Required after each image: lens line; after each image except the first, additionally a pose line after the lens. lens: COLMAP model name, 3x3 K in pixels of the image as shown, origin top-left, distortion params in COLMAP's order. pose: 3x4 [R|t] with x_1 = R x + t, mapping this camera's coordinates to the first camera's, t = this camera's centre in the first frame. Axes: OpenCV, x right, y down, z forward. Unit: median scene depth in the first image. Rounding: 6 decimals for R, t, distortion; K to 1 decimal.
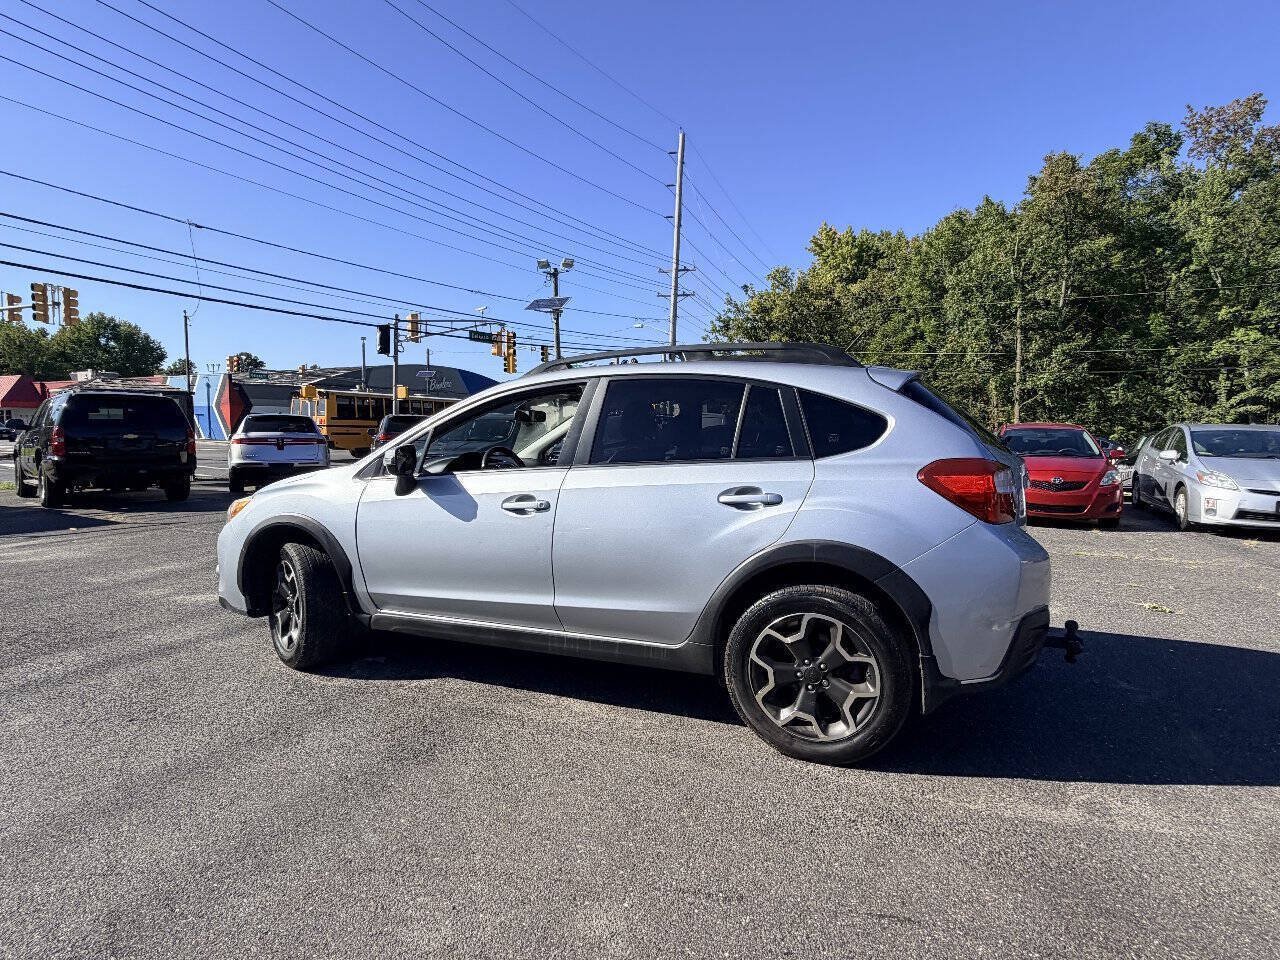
lens RADIAL K [[670.8, 0, 643.3], [0, 670.8, 484.0], [0, 0, 1]] dist [0.000548, -0.000499]
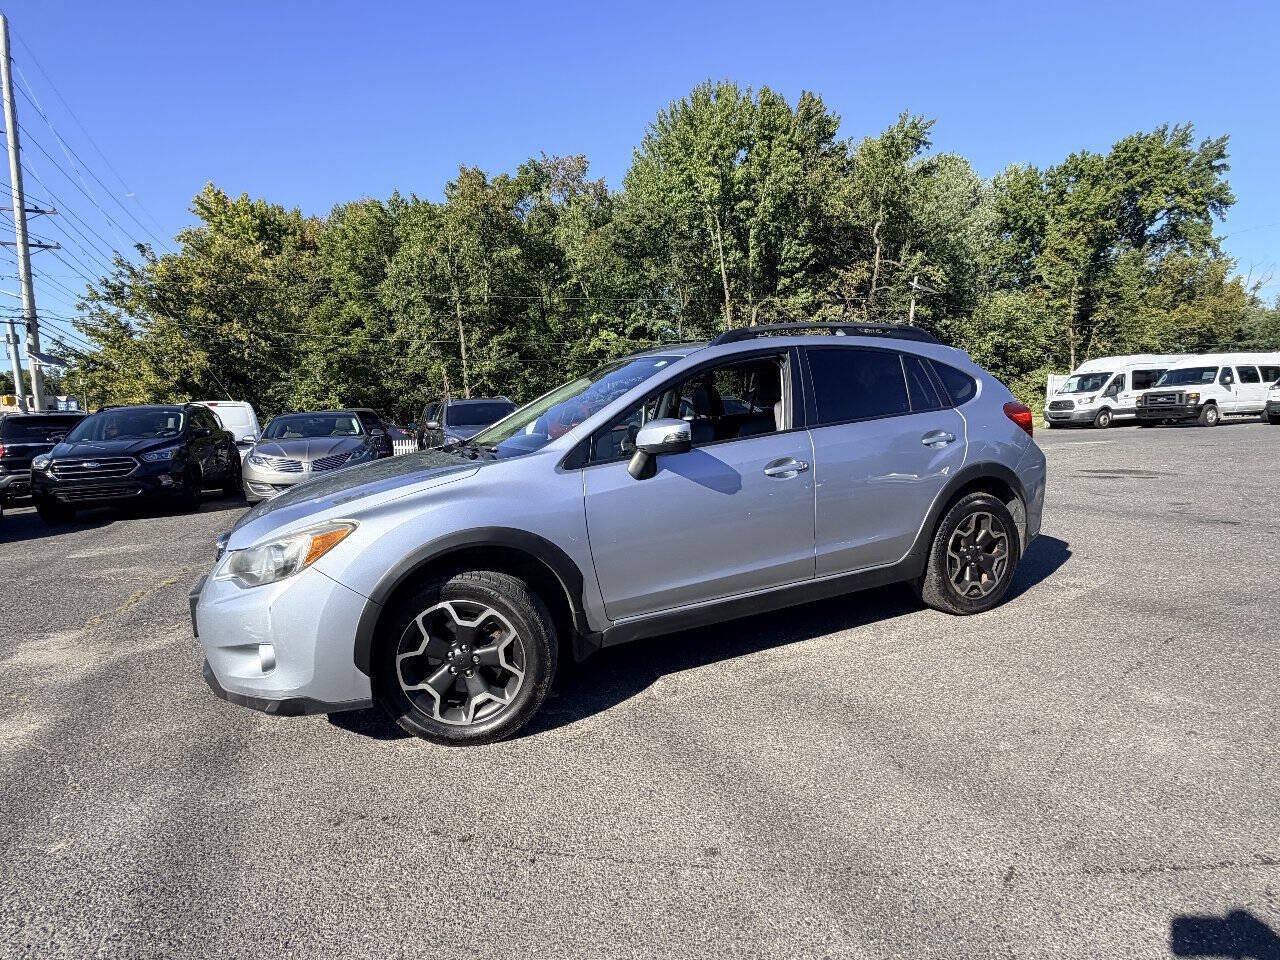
lens RADIAL K [[670.8, 0, 645.1], [0, 670.8, 483.3], [0, 0, 1]] dist [0.000548, -0.000499]
pose [[0.659570, -0.119685, 0.742053, -0.108709], [0.106760, 0.992149, 0.065129, -0.003576], [-0.744022, 0.036264, 0.667170, 0.046451]]
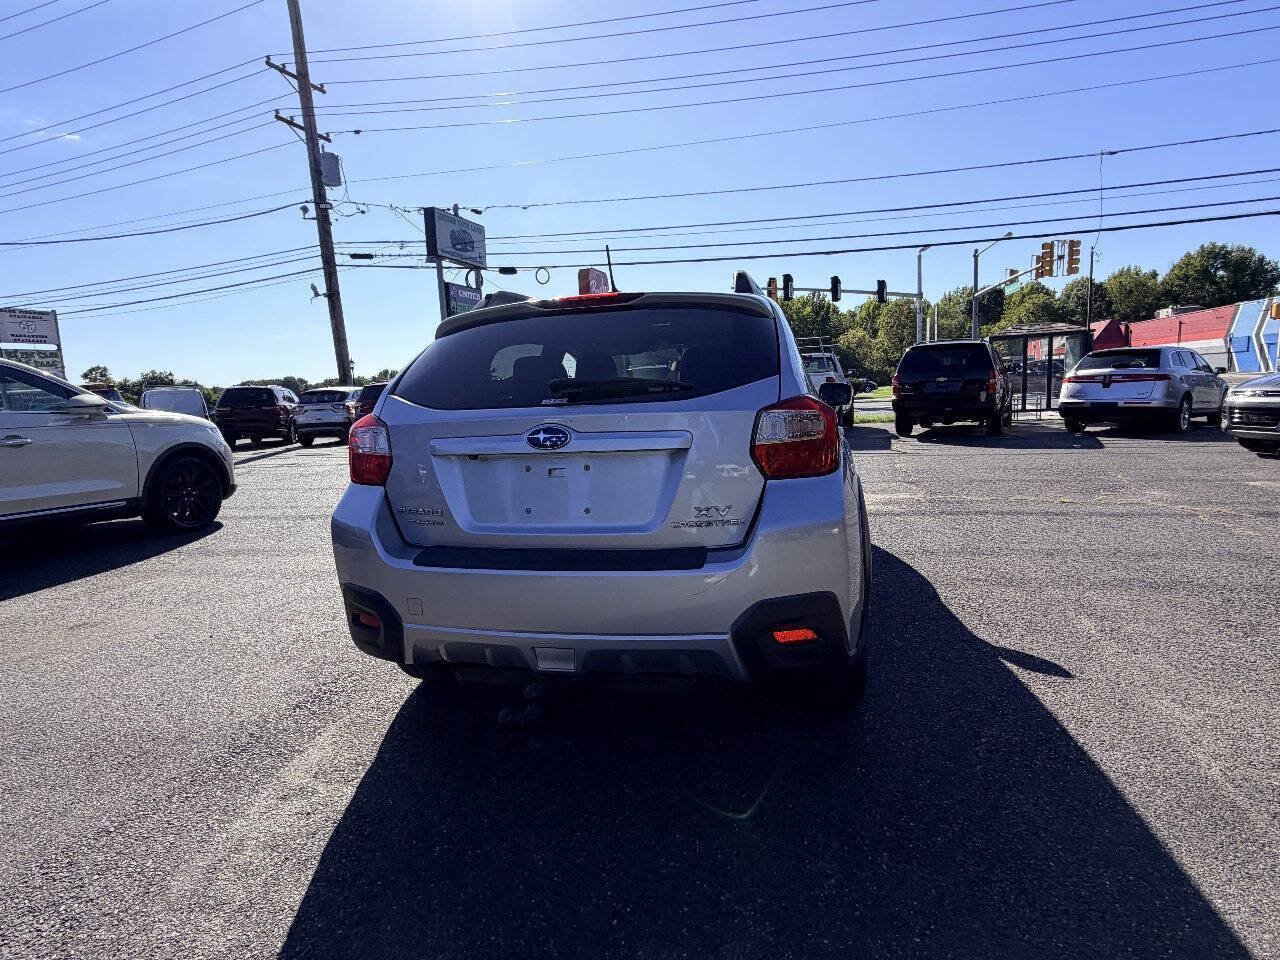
lens RADIAL K [[670.8, 0, 642.6], [0, 670.8, 483.0], [0, 0, 1]] dist [0.000548, -0.000499]
pose [[0.182535, 0.125188, -0.975197, 0.119711], [-0.033860, 0.992073, 0.121016, -0.005366], [0.982616, 0.010930, 0.185327, 0.095675]]
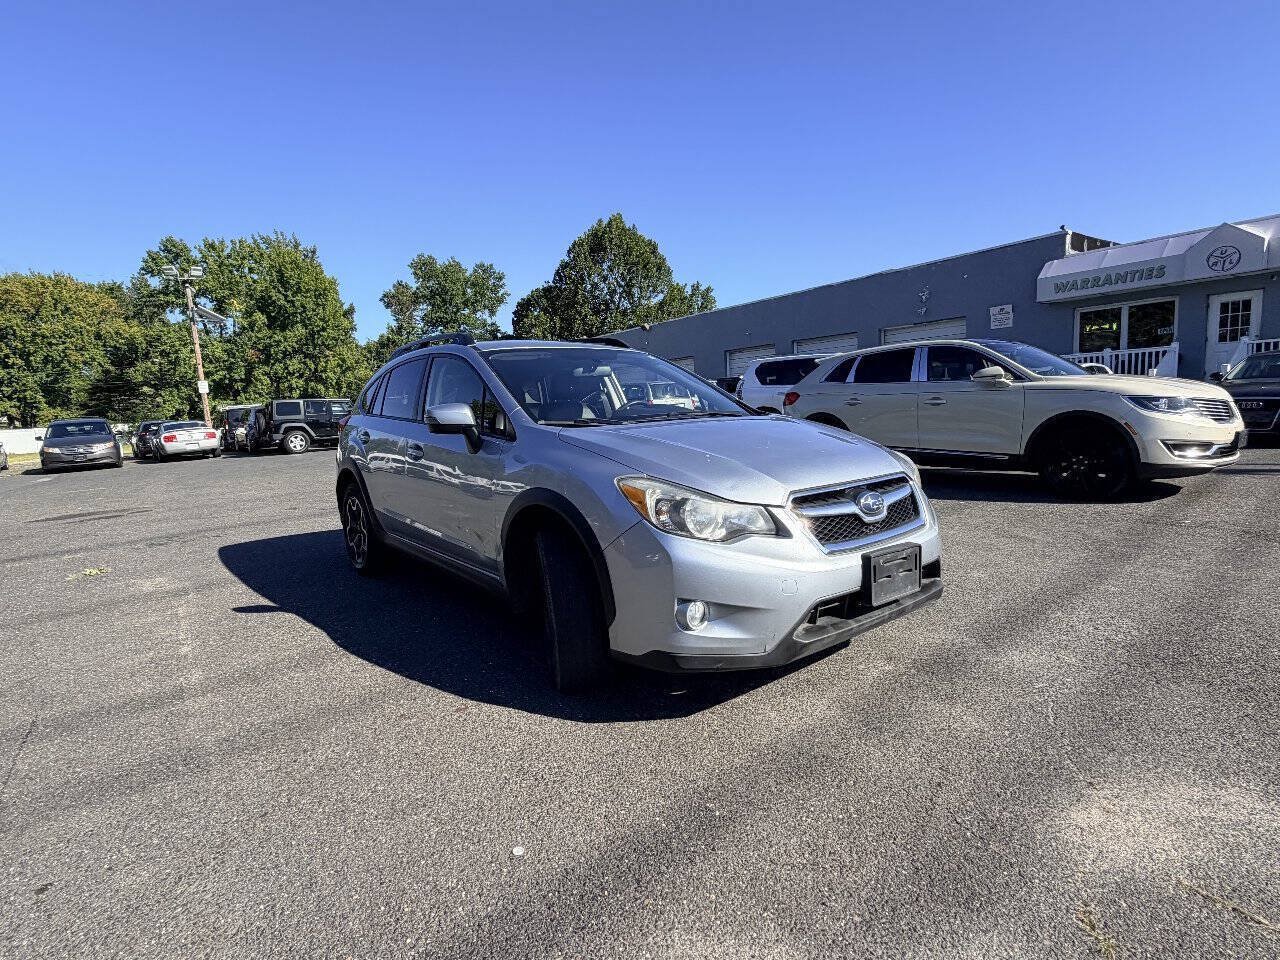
lens RADIAL K [[670.8, 0, 643.6], [0, 670.8, 481.5], [0, 0, 1]] dist [0.000548, -0.000499]
pose [[-0.884648, -0.015317, 0.466007, -0.092171], [0.080888, 0.979264, 0.185740, -0.015990], [-0.459189, 0.202009, -0.865065, 0.243783]]
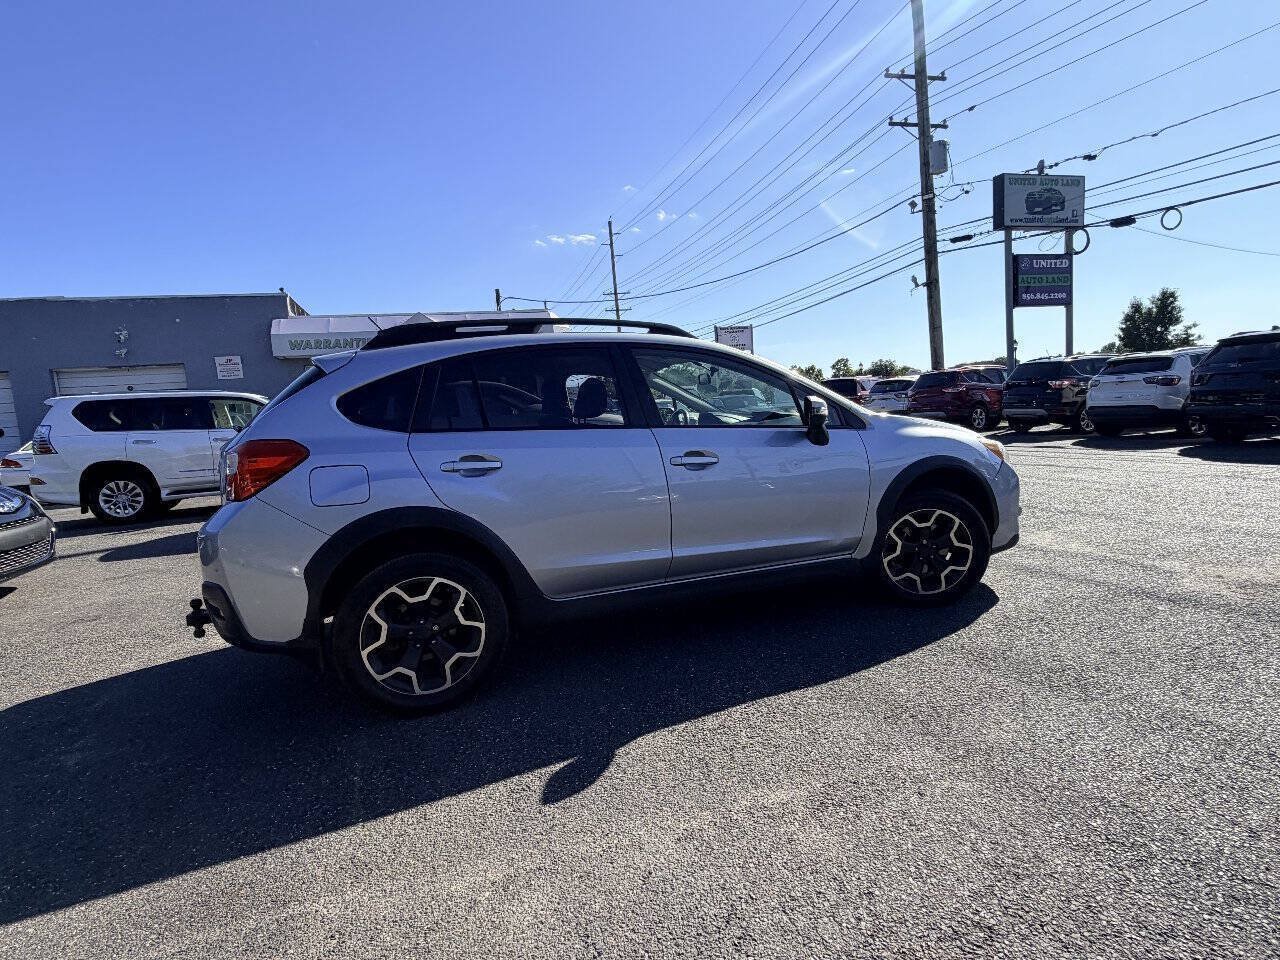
lens RADIAL K [[670.8, 0, 645.1], [0, 670.8, 483.4], [0, 0, 1]] dist [0.000548, -0.000499]
pose [[-0.704968, 0.121618, -0.698734, 0.083976], [0.009594, 0.986733, 0.162066, -0.014607], [0.709175, 0.107548, -0.696782, 0.219499]]
